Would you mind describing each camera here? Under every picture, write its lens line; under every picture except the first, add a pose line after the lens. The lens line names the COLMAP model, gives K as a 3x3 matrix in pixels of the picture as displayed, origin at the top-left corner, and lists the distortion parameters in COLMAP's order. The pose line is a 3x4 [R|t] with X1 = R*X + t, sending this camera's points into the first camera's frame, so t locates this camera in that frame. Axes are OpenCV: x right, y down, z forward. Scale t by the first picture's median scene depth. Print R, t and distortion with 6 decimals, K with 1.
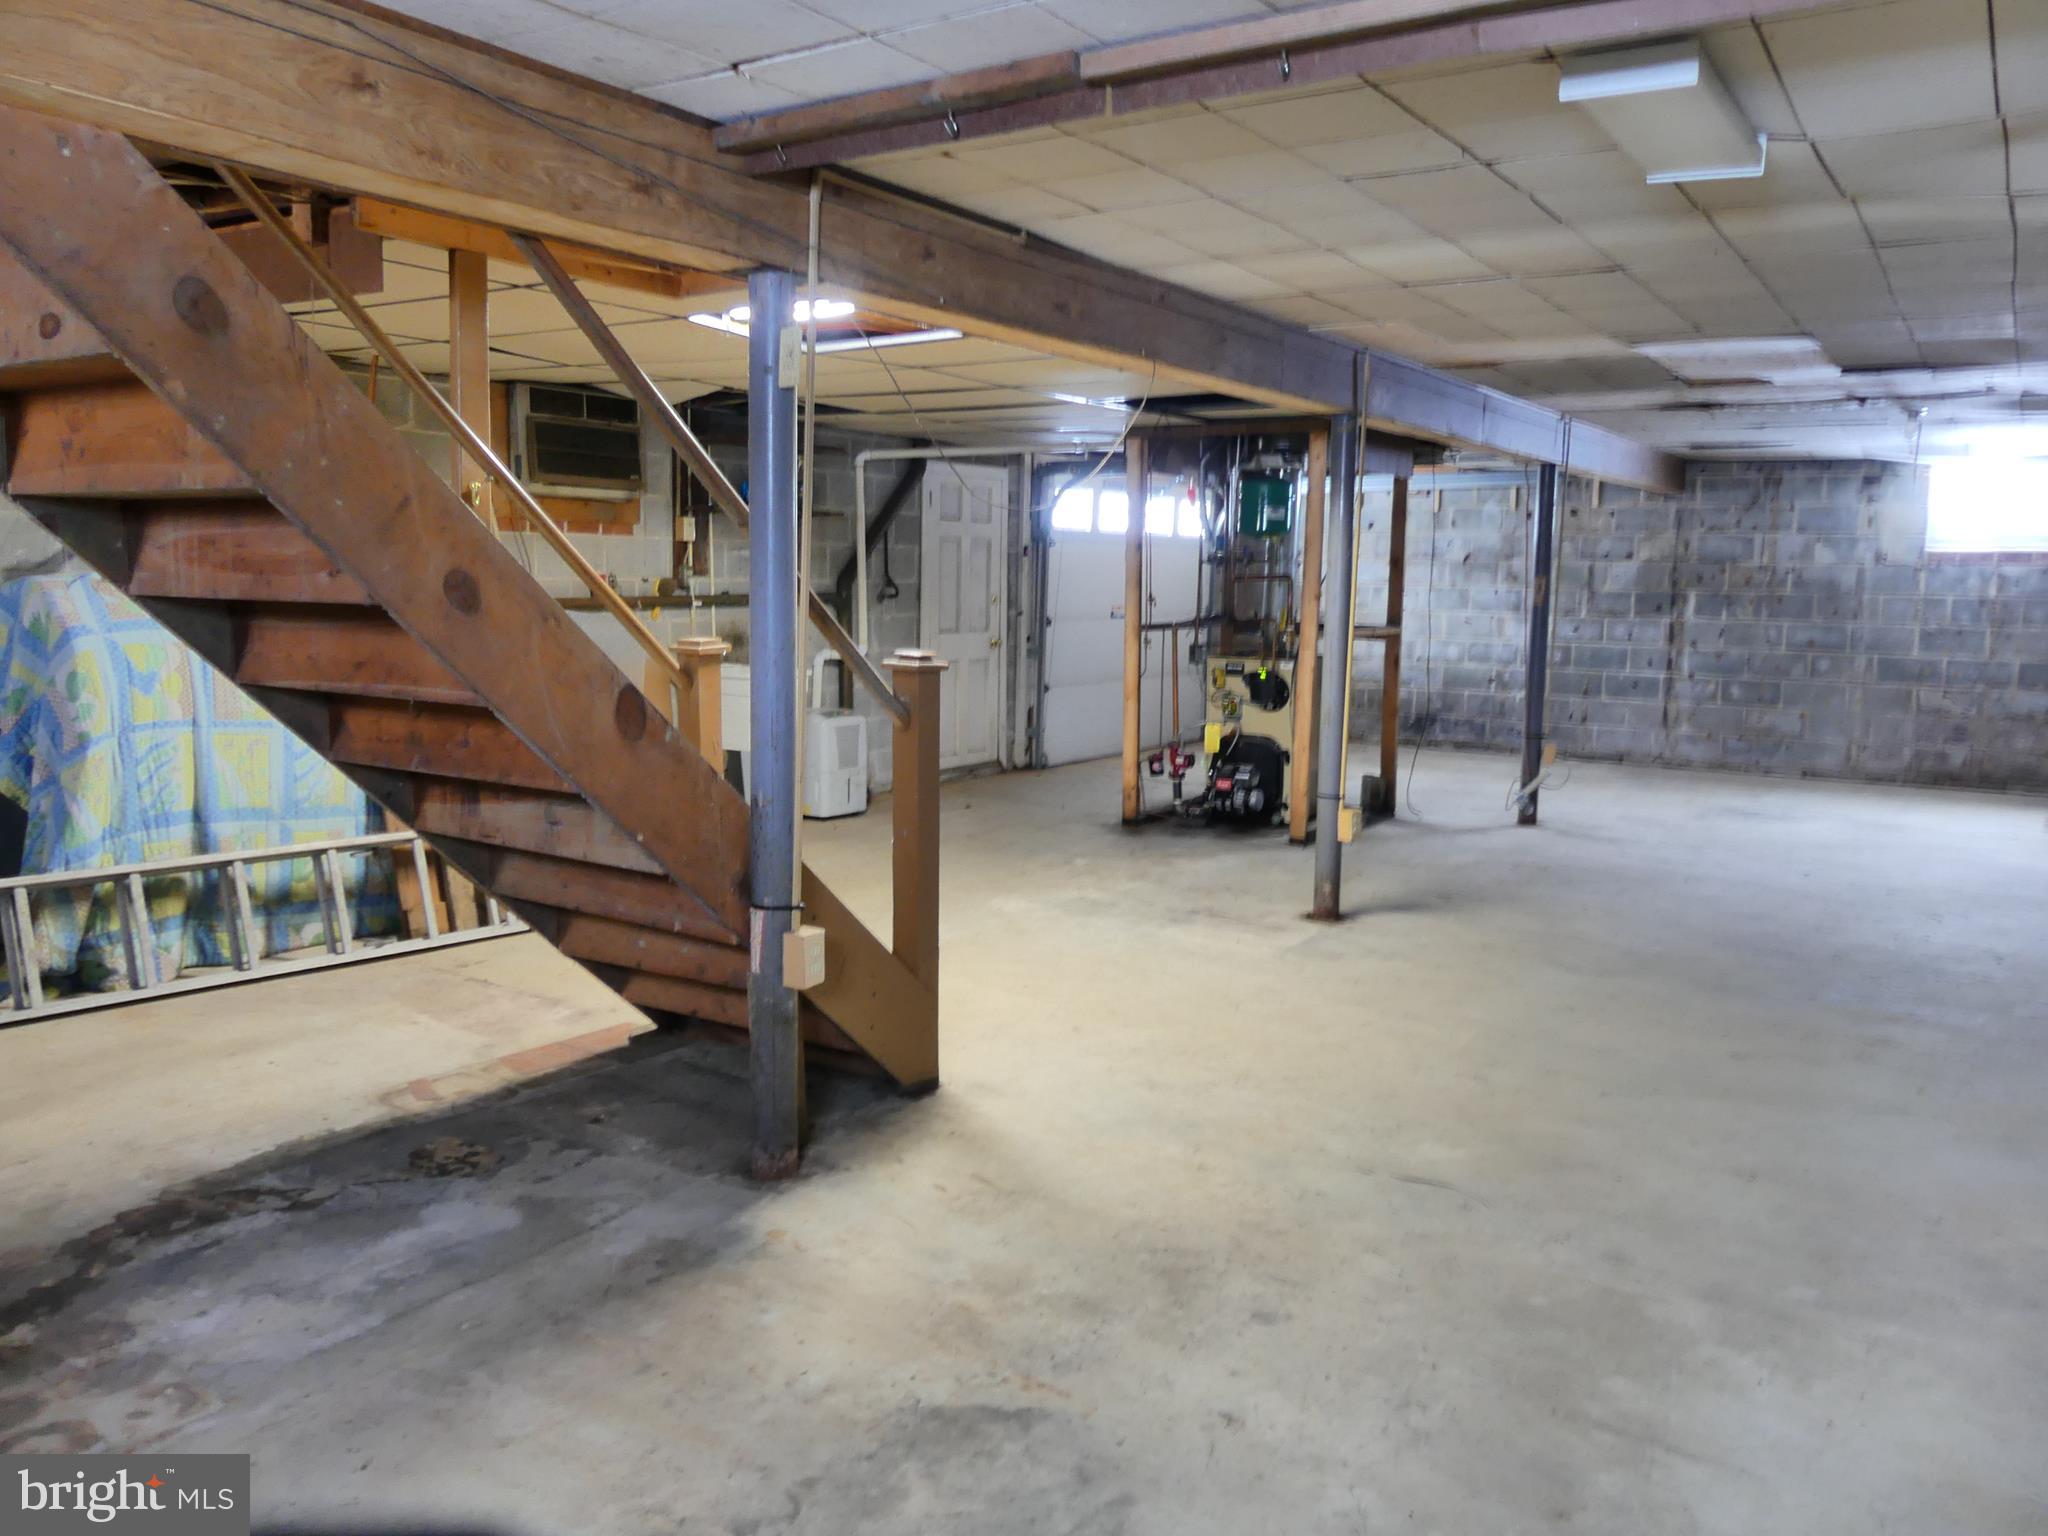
lens RADIAL K [[1507.3, 0, 1024.0], [0, 1507.3, 768.0], [0, 0, 1]] dist [0.001389, -0.000321]
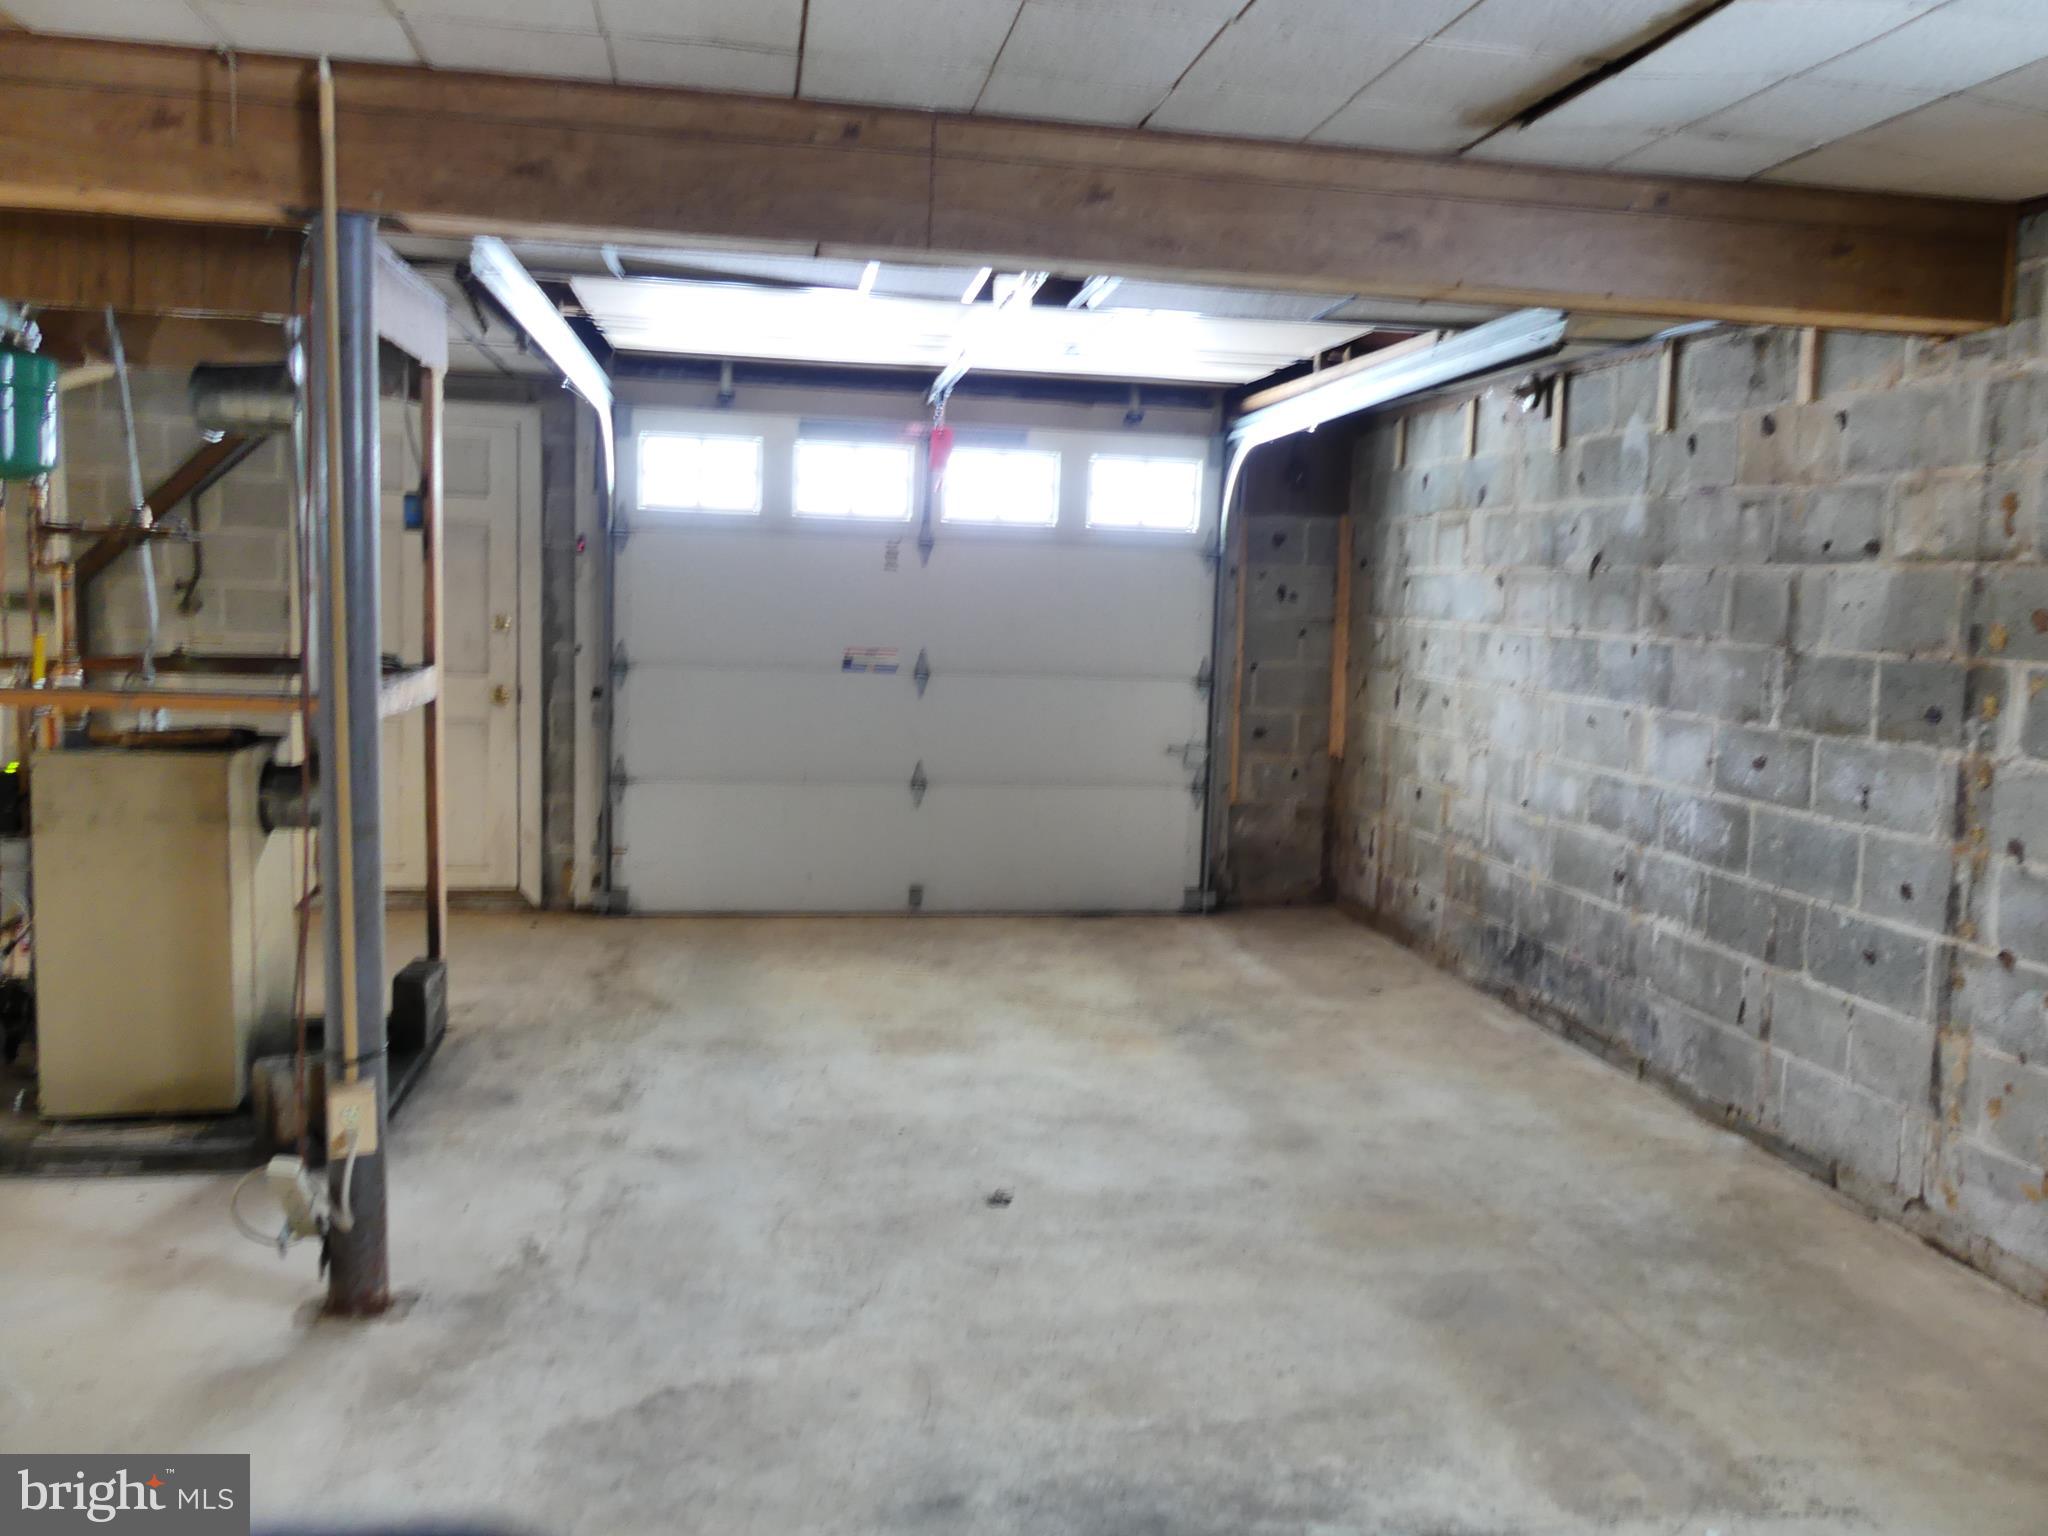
lens RADIAL K [[1507.3, 0, 1024.0], [0, 1507.3, 768.0], [0, 0, 1]] dist [0.001389, -0.000321]
pose [[0.691569, 0.092180, -0.716404, 0.507409], [-0.115820, 0.993142, 0.015984, -0.078864], [0.712964, 0.071920, 0.697502, 0.653241]]
